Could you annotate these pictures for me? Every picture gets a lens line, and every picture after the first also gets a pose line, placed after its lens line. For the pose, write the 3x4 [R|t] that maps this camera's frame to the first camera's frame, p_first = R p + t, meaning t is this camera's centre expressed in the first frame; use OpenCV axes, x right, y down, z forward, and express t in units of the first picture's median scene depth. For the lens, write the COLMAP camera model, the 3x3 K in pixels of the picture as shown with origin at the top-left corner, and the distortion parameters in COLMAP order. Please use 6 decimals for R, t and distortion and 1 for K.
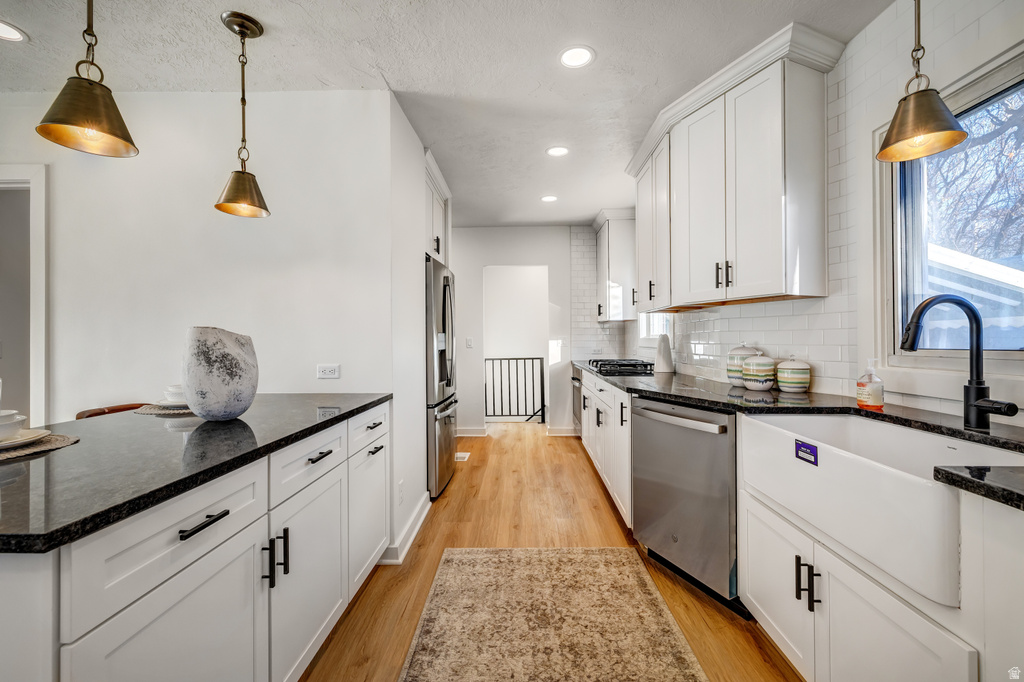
lens RADIAL K [[429.4, 0, 512.0], [0, 429.4, 341.0], [0, 0, 1]] dist [0.000427, 0.000067]
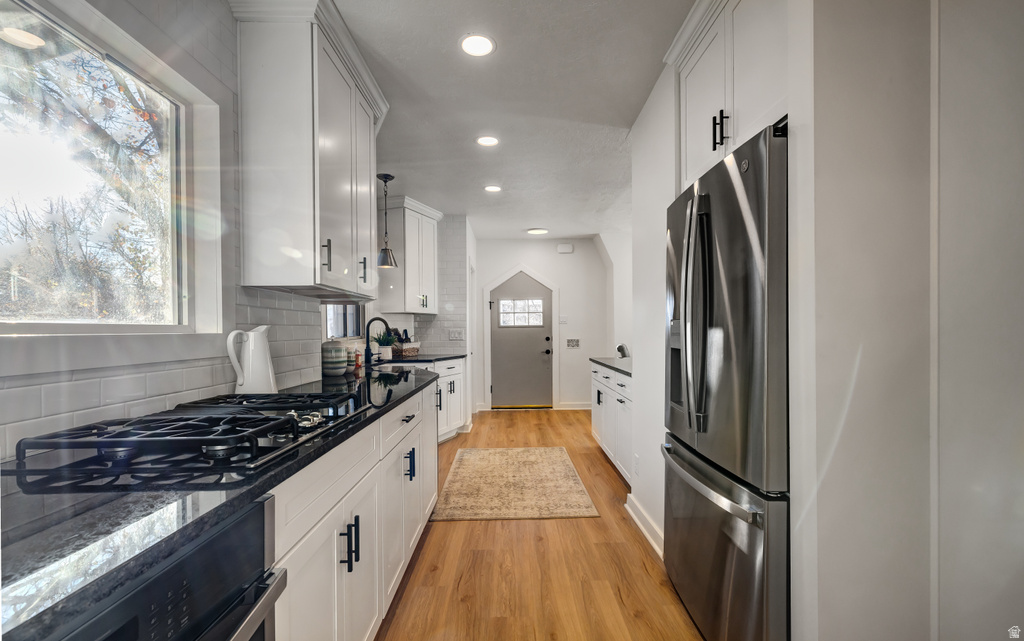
lens RADIAL K [[469.2, 0, 521.3], [0, 469.2, 338.6], [0, 0, 1]] dist [0.001153, -0.000041]
pose [[-0.998653, 0.012553, -0.050340, 0.120748], [0.011443, 0.999686, 0.022274, -0.013664], [0.050604, 0.021668, -0.998484, 2.546104]]
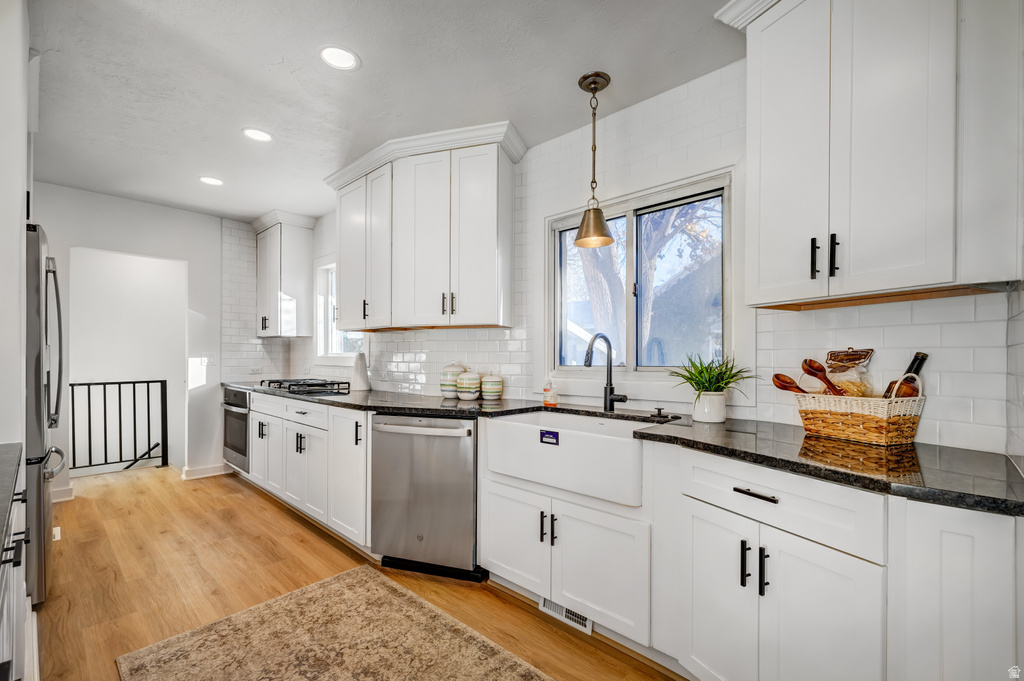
lens RADIAL K [[443.6, 0, 509.8], [0, 443.6, 361.4], [0, 0, 1]] dist [0.000529, 0.000069]
pose [[0.666681, 0.001368, 0.745342, -0.308891], [-0.005287, 0.999982, 0.002893, -0.000467], [-0.745325, -0.005869, 0.666676, 0.063063]]
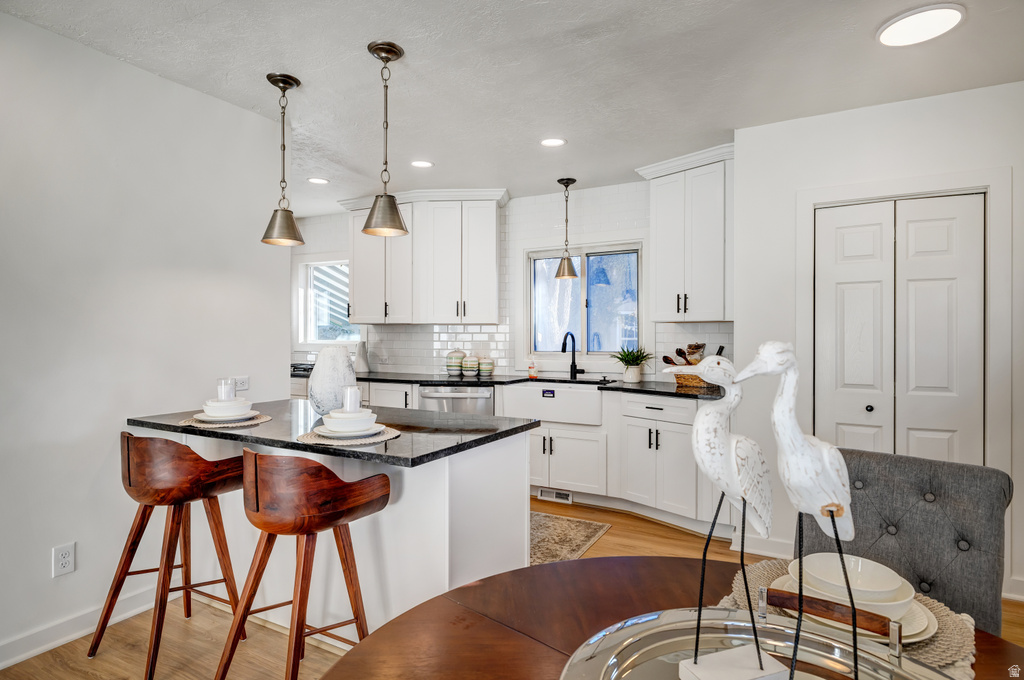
lens RADIAL K [[563.8, 0, 512.0], [0, 563.8, 340.0], [0, 0, 1]] dist [0.001746, 0.000140]
pose [[0.461414, -0.002193, 0.887182, -1.409104], [-0.001463, 0.999994, 0.003233, -0.039912], [-0.887184, -0.002790, 0.461408, -0.203271]]
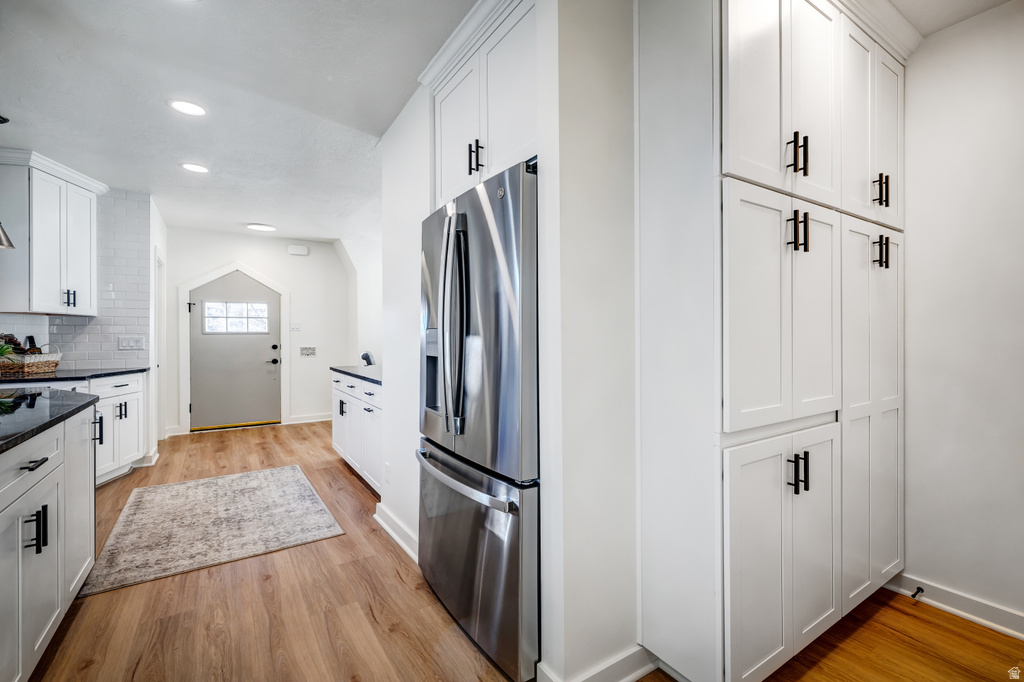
lens RADIAL K [[418.4, 0, 558.7], [0, 418.4, 335.4], [0, 0, 1]] dist [0.001057, -0.000206]
pose [[-0.759005, 0.008093, -0.651034, 0.130788], [0.005584, 0.999967, 0.005919, -0.016141], [0.651061, 0.000857, -0.759025, 2.473734]]
